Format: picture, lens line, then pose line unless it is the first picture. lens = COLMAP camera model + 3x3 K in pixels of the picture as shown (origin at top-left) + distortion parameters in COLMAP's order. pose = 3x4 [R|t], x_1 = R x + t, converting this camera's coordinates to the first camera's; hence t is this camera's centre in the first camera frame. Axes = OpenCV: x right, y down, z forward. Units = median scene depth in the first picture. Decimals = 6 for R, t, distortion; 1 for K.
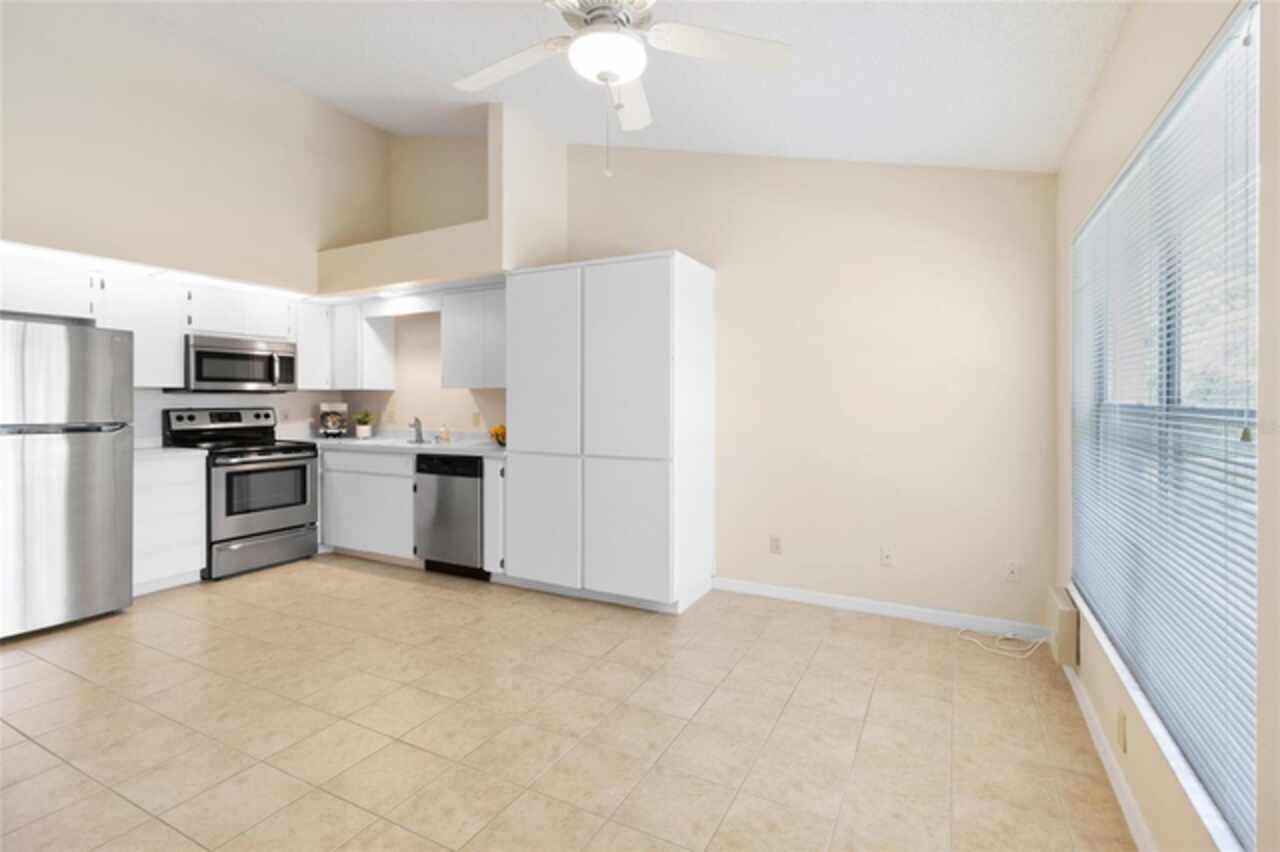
lens RADIAL K [[586.8, 0, 662.4], [0, 586.8, 403.8], [0, 0, 1]] dist [-0.002639, -0.001267]
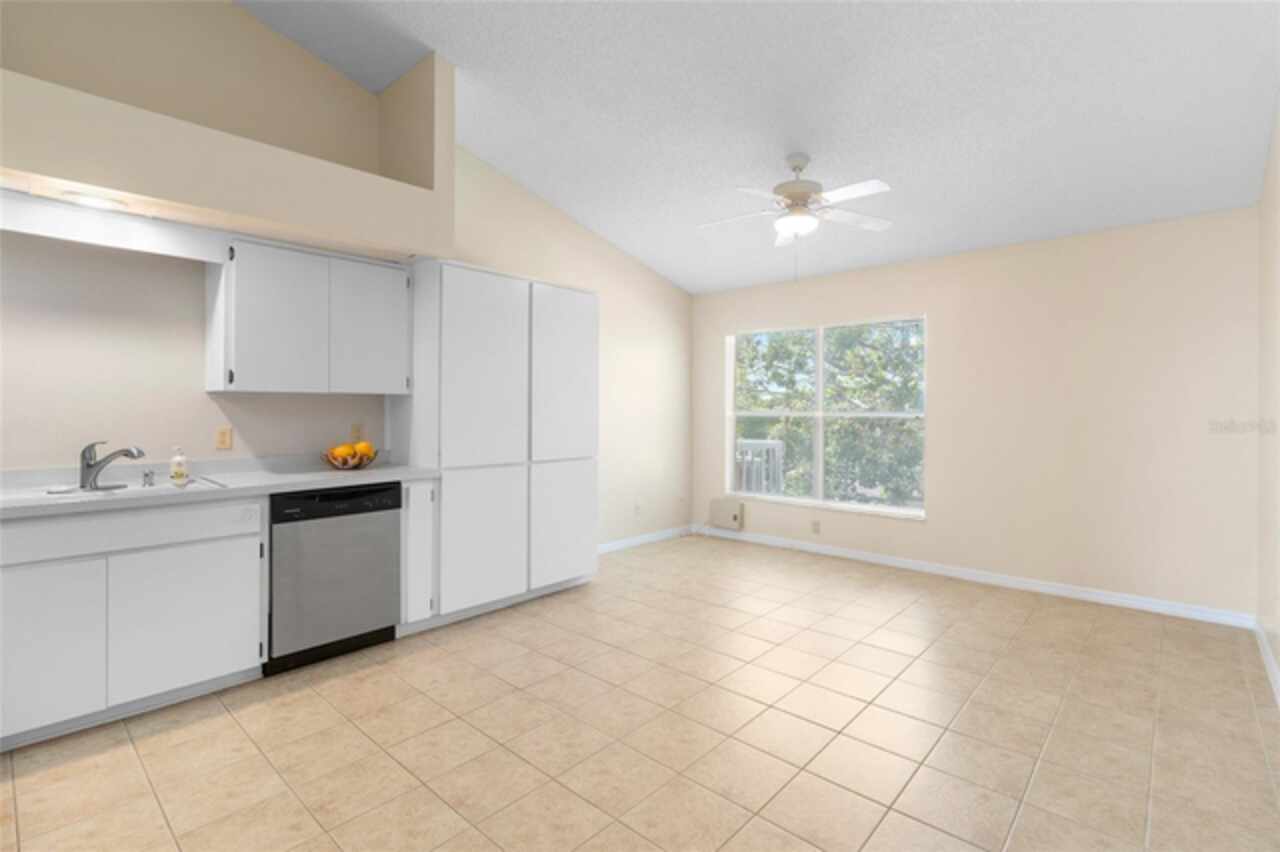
lens RADIAL K [[586.8, 0, 653.0], [0, 586.8, 427.0], [0, 0, 1]] dist [-0.002639, -0.001267]
pose [[0.265619, -0.029298, 0.963633, -1.080261], [0.008081, 0.999571, 0.028163, -0.001640], [-0.964044, 0.000306, 0.265741, 0.517576]]
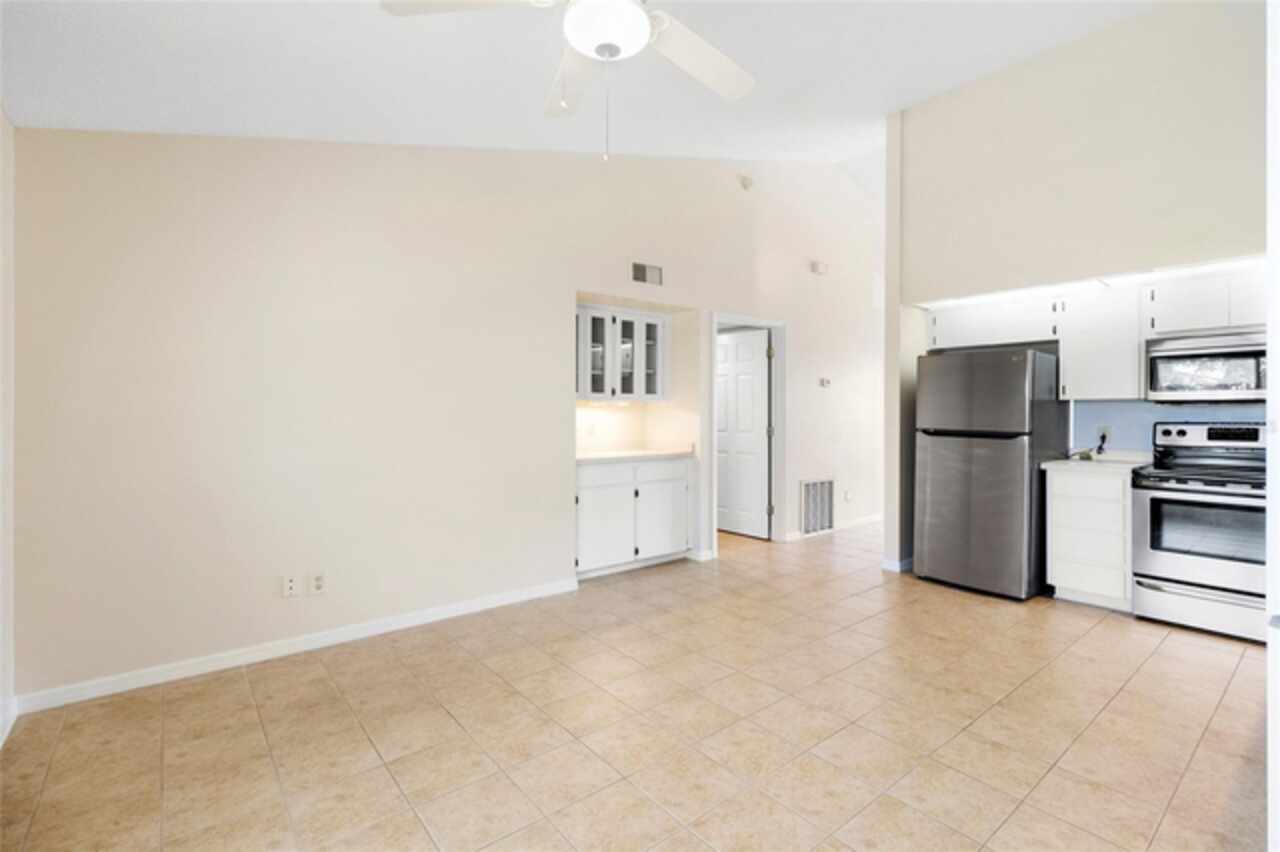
lens RADIAL K [[586.8, 0, 647.9], [0, 586.8, 416.7], [0, 0, 1]] dist [-0.002639, -0.001267]
pose [[-0.417096, 0.004989, -0.908849, 0.379217], [-0.007167, 0.999936, 0.008778, -0.002521], [0.908834, 0.010175, -0.417033, 0.785144]]
